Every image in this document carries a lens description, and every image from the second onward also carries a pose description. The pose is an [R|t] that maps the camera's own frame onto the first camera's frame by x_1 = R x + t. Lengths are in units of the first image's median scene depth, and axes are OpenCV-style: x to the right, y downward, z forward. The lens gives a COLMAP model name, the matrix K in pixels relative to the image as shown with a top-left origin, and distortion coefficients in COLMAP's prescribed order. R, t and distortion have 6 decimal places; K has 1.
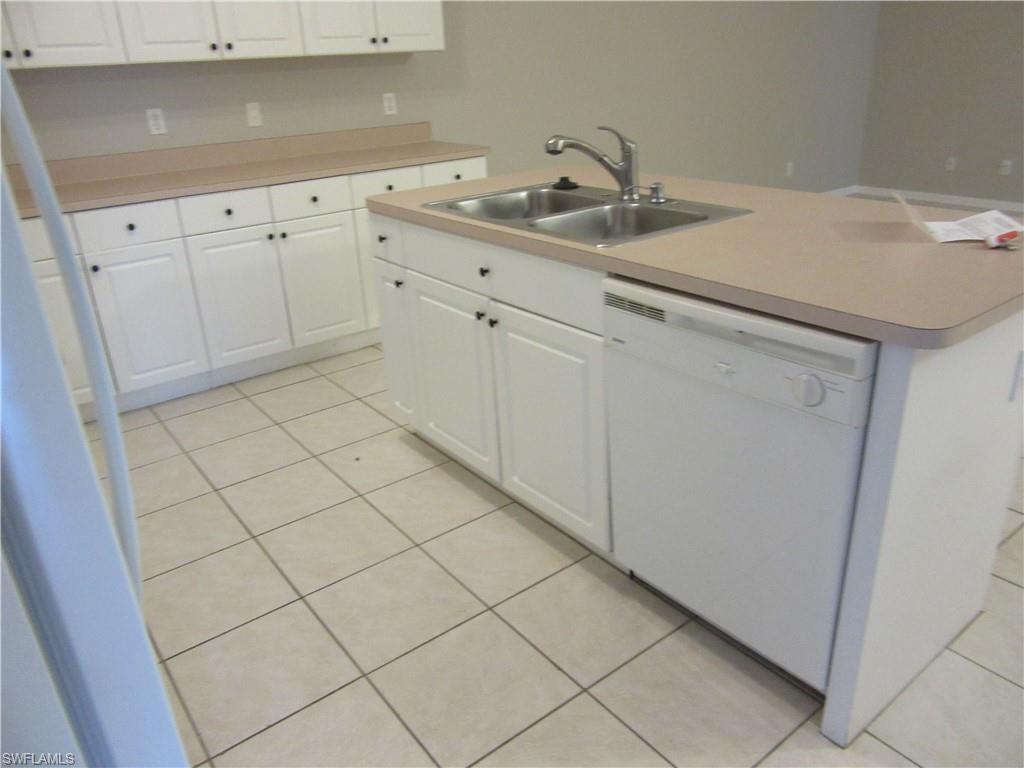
lens RADIAL K [[757.5, 0, 515.3], [0, 757.5, 386.0], [0, 0, 1]] dist [-0.033209, 0.014359]
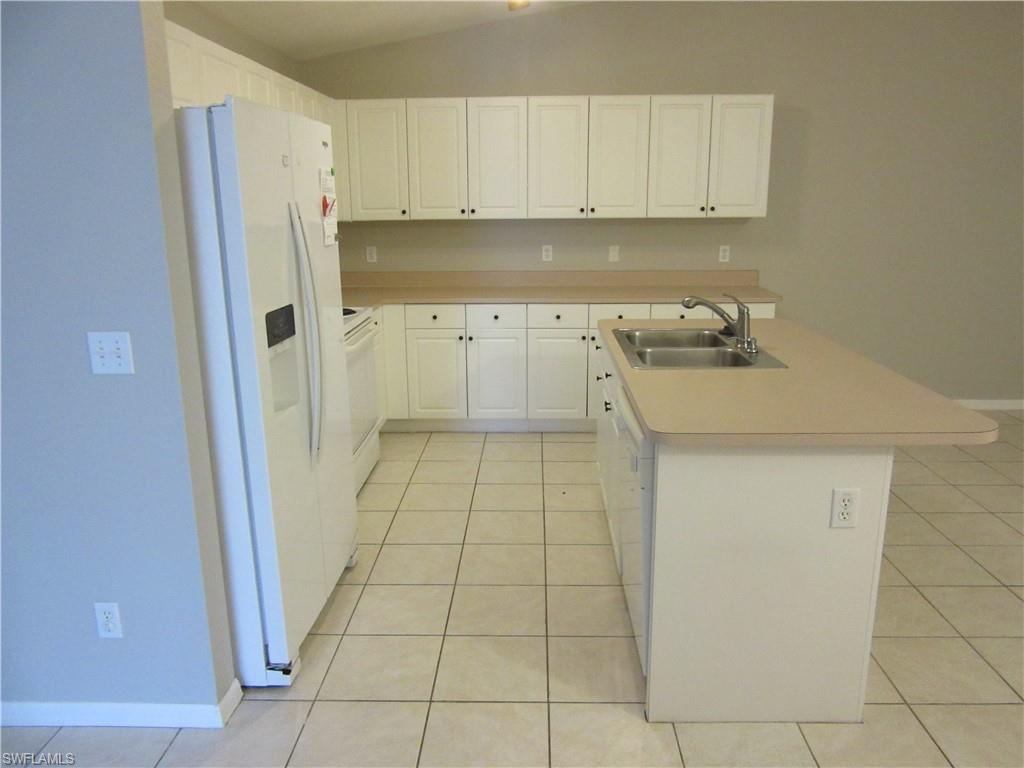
lens RADIAL K [[757.5, 0, 514.6], [0, 757.5, 382.6], [0, 0, 1]] dist [-0.033209, 0.014359]
pose [[0.777045, 0.186114, -0.601300, 0.475735], [-0.274002, 0.960042, -0.056935, 0.002380], [0.566678, 0.208999, 0.796992, -0.215310]]
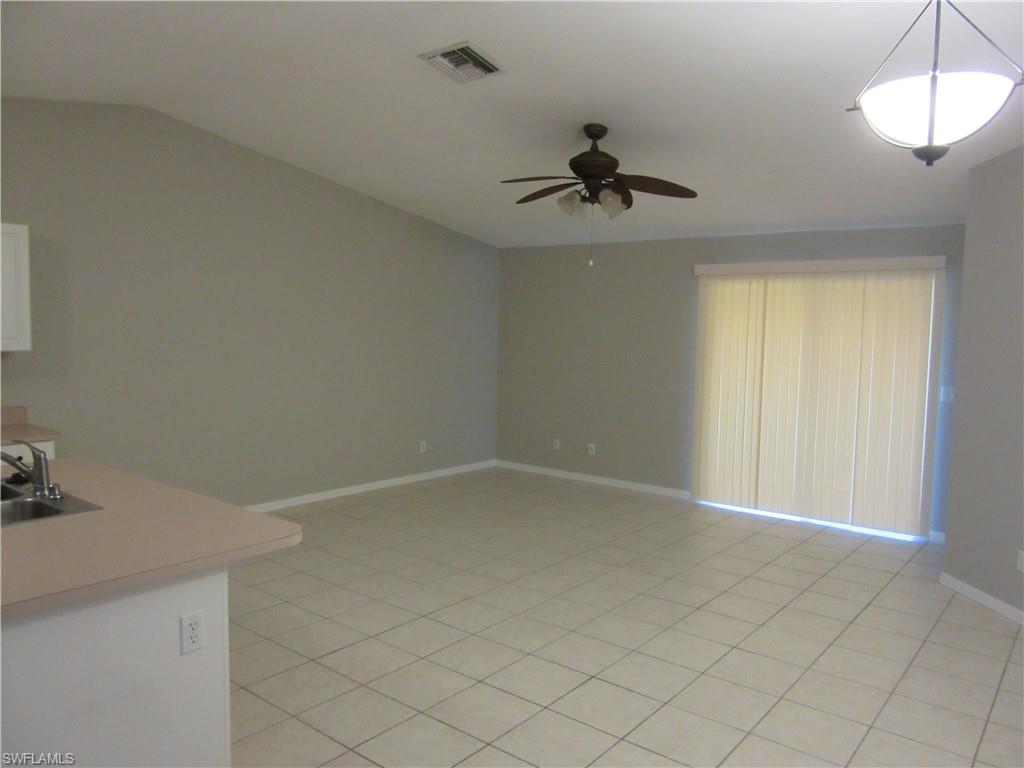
lens RADIAL K [[757.5, 0, 510.8], [0, 757.5, 385.7], [0, 0, 1]] dist [-0.033209, 0.014359]
pose [[0.969982, 0.043399, 0.239274, 0.436752], [0.036745, 0.946492, -0.320628, 0.009120], [-0.240386, 0.319795, 0.916485, -0.290166]]
